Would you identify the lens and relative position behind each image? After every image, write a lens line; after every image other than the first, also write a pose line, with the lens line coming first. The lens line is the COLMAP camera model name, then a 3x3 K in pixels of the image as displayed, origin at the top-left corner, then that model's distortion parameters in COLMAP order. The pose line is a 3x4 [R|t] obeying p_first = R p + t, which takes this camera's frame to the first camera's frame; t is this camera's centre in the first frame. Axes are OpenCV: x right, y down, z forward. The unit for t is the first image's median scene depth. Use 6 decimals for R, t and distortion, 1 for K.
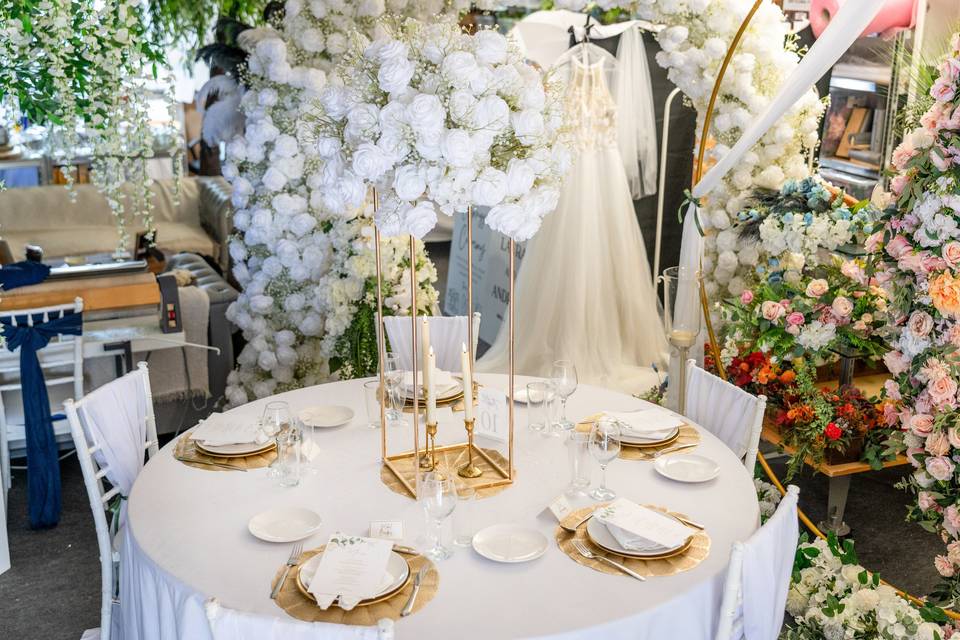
lens RADIAL K [[1108.9, 0, 481.1], [0, 1108.9, 304.0], [0, 0, 1]] dist [0.002355, 0.000000]
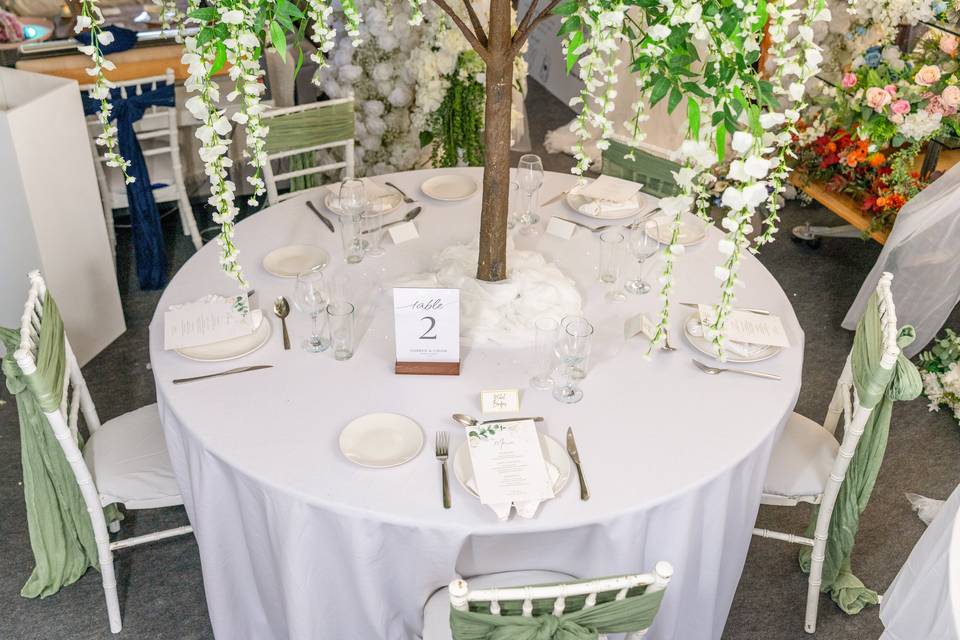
lens RADIAL K [[978.9, 0, 477.9], [0, 978.9, 311.4], [0, 0, 1]] dist [-0.006506, 0.000000]
pose [[0.999407, 0.024682, -0.024019, -0.059381], [-0.016554, 0.955839, 0.293423, -0.057260], [0.030201, -0.292852, 0.955681, 0.107160]]
